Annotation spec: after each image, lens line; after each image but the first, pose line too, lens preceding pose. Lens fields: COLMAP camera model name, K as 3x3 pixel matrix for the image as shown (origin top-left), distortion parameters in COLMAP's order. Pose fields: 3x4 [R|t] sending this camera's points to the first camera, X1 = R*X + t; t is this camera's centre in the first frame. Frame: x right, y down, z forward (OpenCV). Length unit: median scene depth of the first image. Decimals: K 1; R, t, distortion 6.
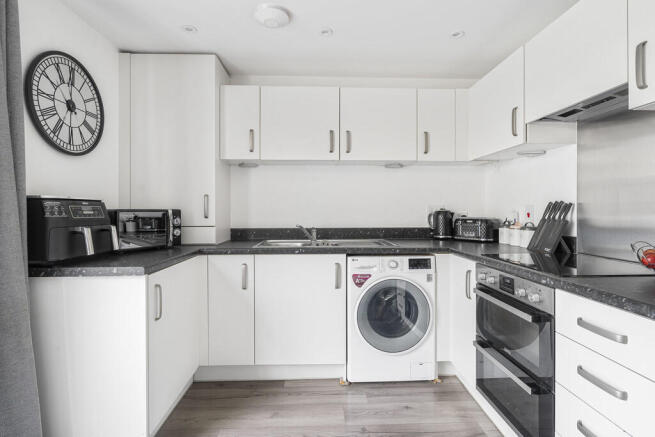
lens RADIAL K [[325.1, 0, 327.8], [0, 325.1, 210.3], [0, 0, 1]] dist [0.000218, 0.000213]
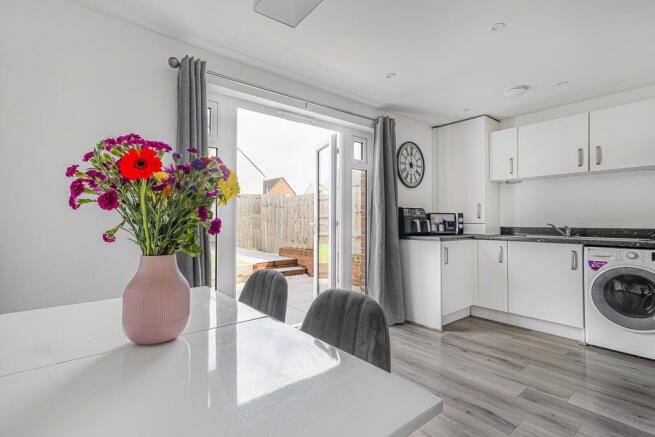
lens RADIAL K [[319.3, 0, 327.5], [0, 319.3, 218.5], [0, 0, 1]] dist [0.000693, 0.000059]
pose [[0.617055, -0.004869, -0.786905, 0.442690], [-0.001610, 0.999971, -0.007450, 0.040423], [0.786918, 0.005864, 0.617029, -0.618348]]
